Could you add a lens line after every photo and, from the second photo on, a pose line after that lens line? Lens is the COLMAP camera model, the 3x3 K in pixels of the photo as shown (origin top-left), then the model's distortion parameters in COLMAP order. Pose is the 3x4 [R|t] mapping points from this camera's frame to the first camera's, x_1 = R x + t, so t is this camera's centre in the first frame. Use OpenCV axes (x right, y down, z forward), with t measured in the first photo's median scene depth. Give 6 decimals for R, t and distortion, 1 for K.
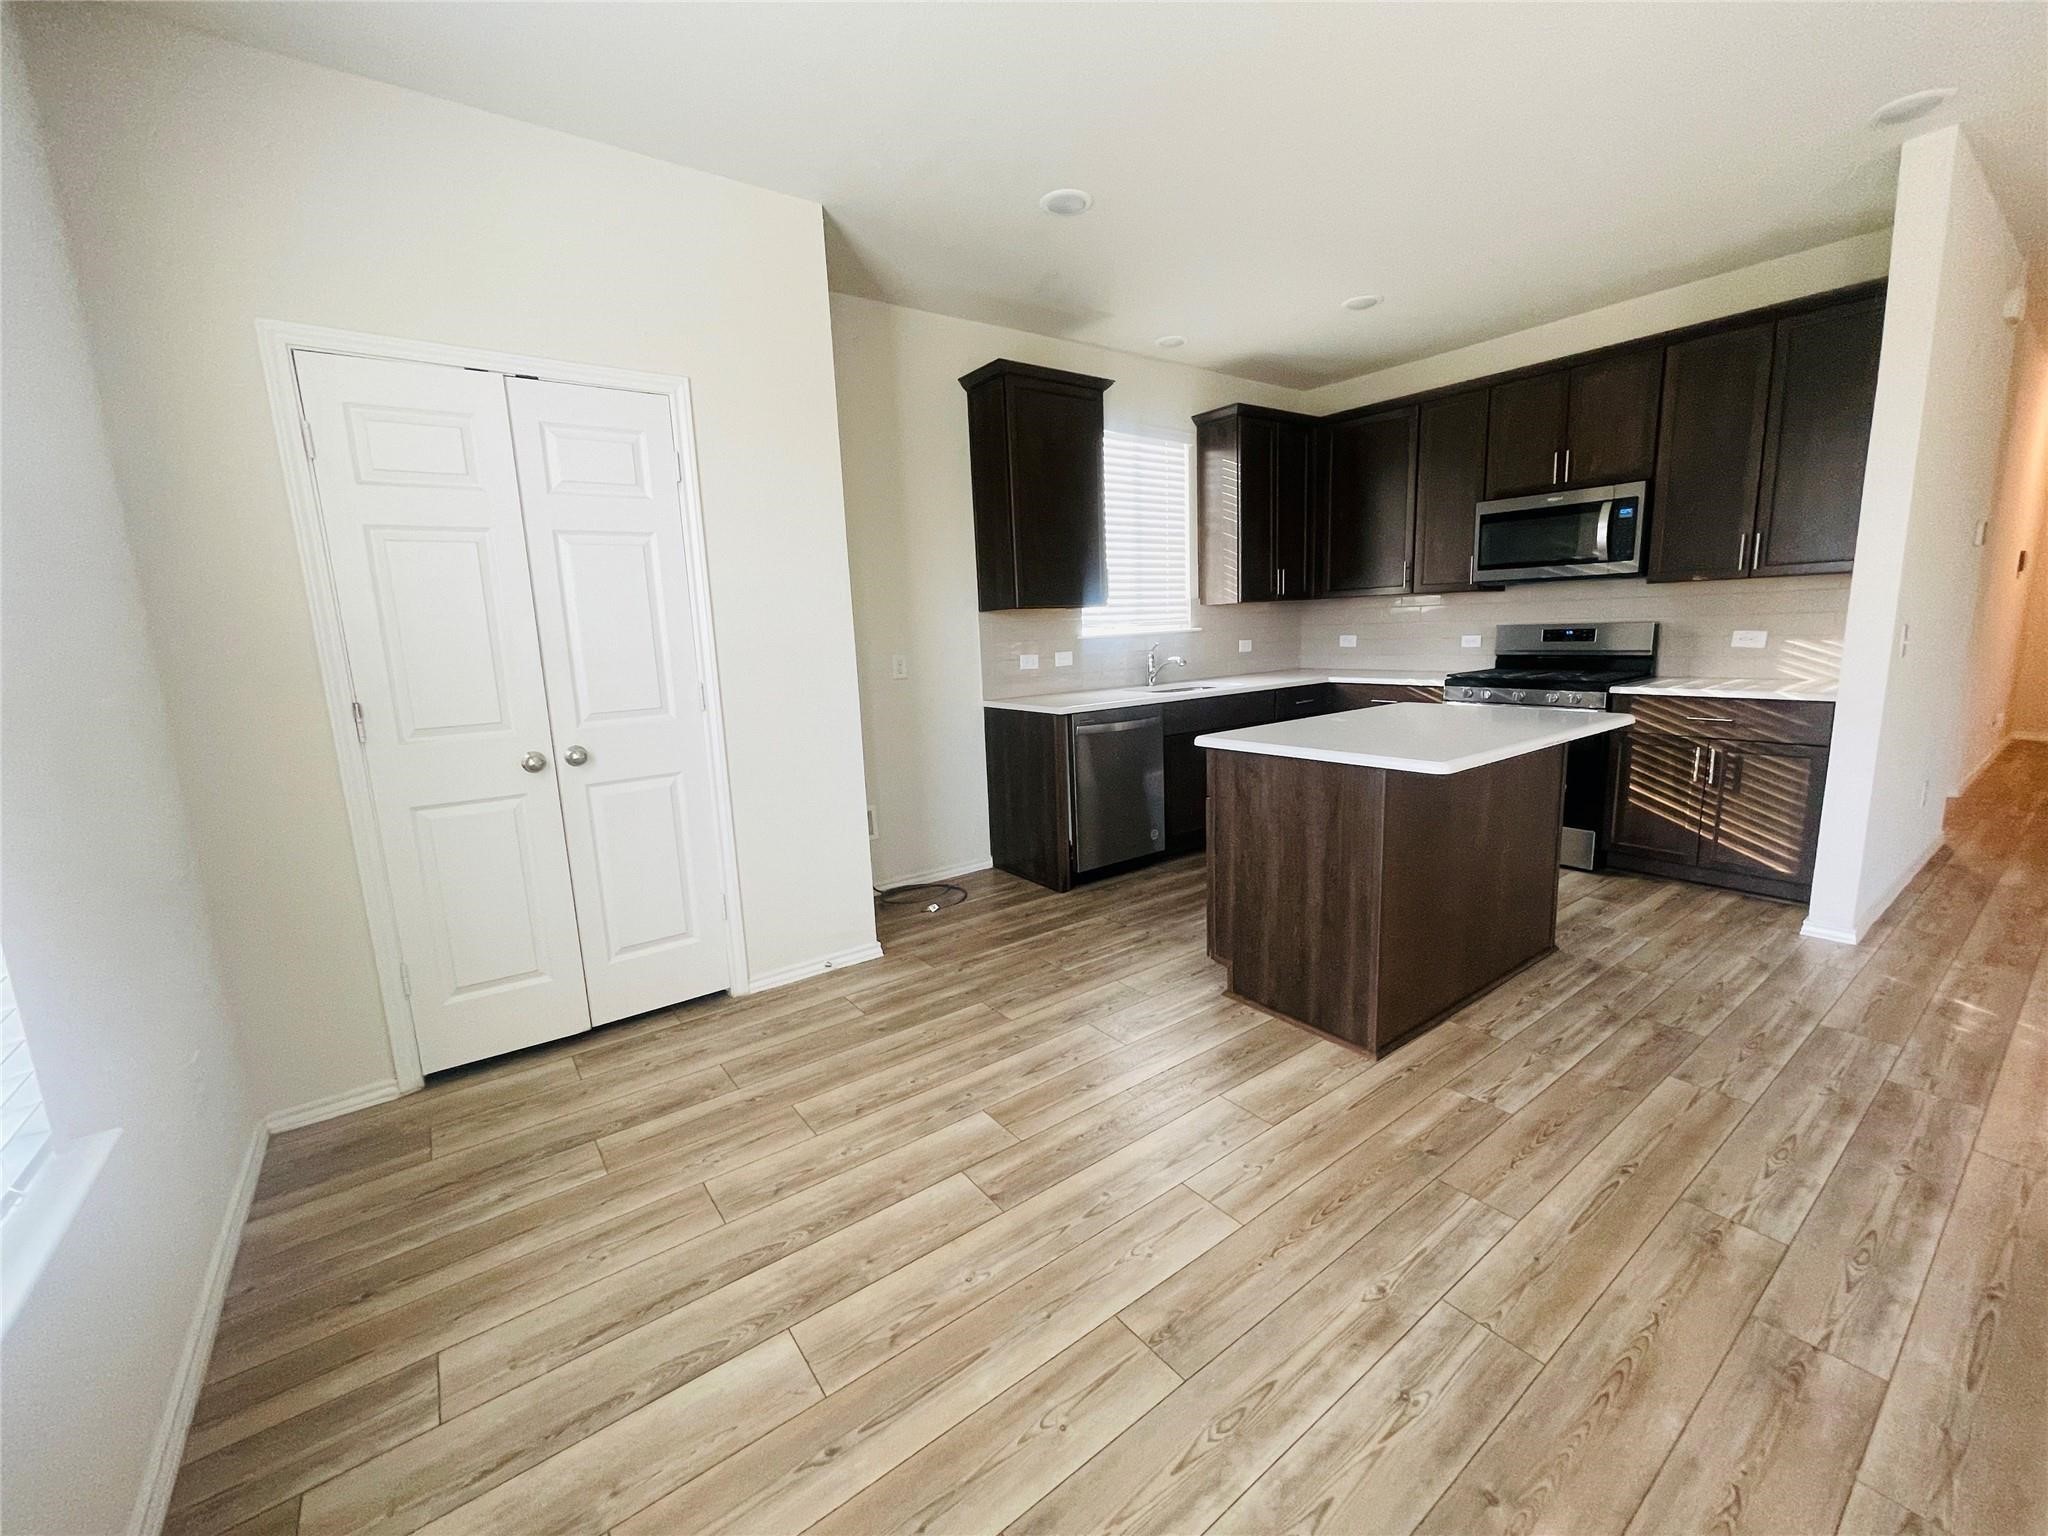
lens RADIAL K [[828.5, 0, 1024.0], [0, 828.5, 768.0], [0, 0, 1]] dist [-0.013187, 0.006408]
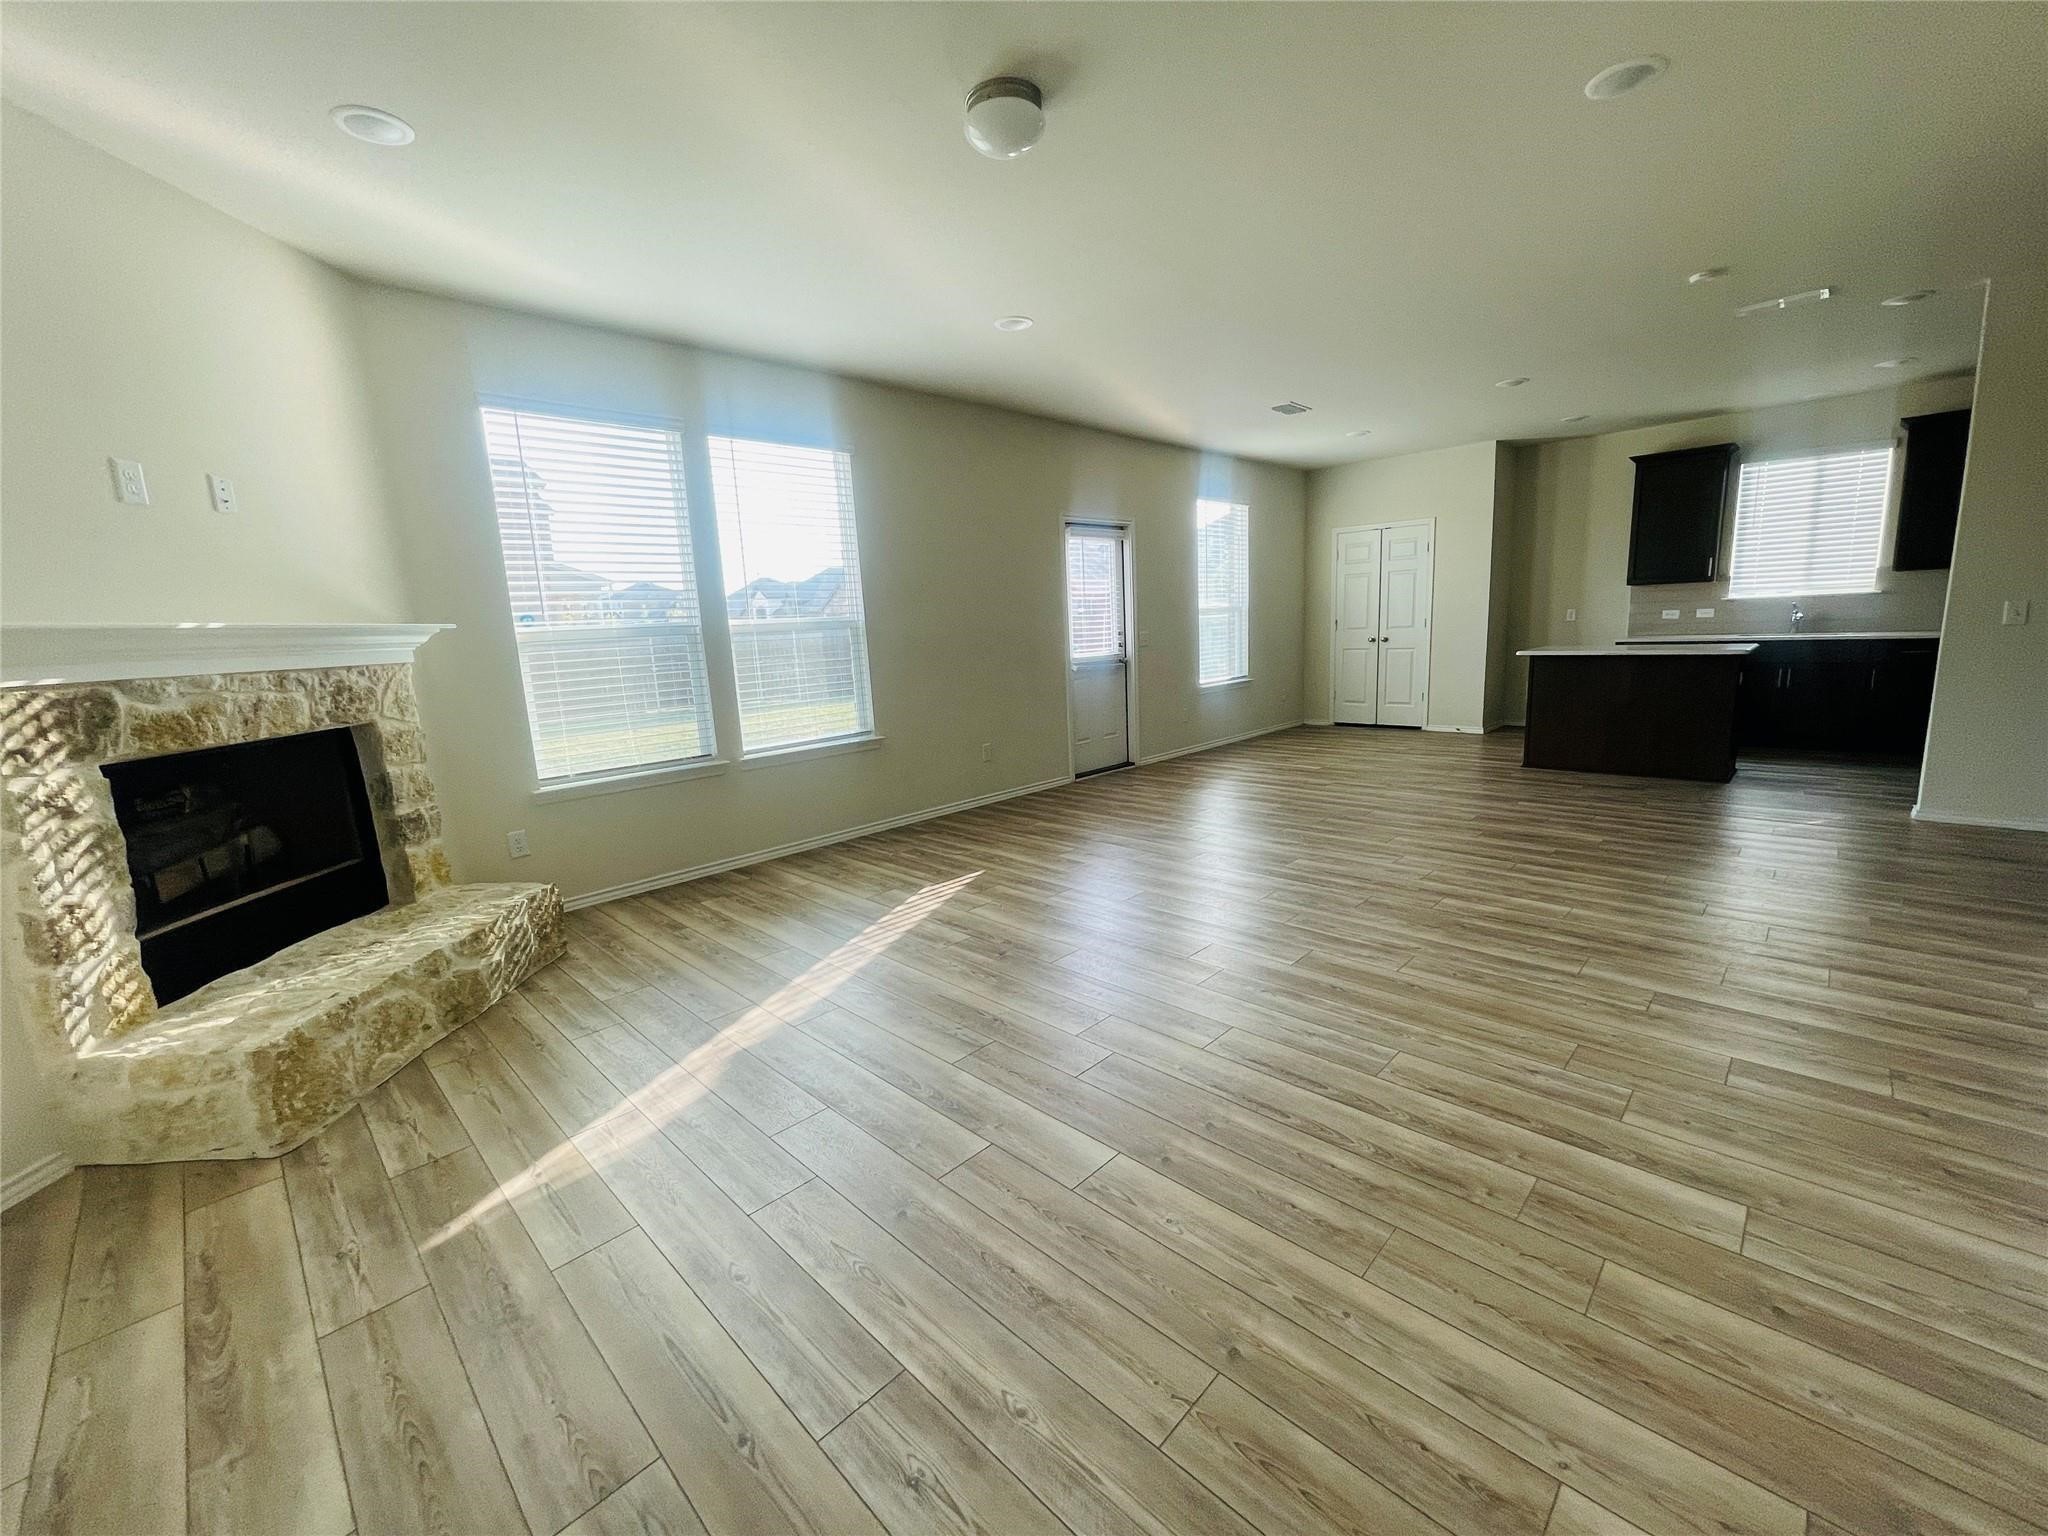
lens RADIAL K [[828.5, 0, 1024.0], [0, 828.5, 768.0], [0, 0, 1]] dist [-0.013187, 0.006408]
pose [[0.159107, 0.208758, -0.964938, 1.800390], [-0.127931, 0.973507, 0.189518, 0.032835], [0.978938, 0.093292, 0.181598, -0.684524]]
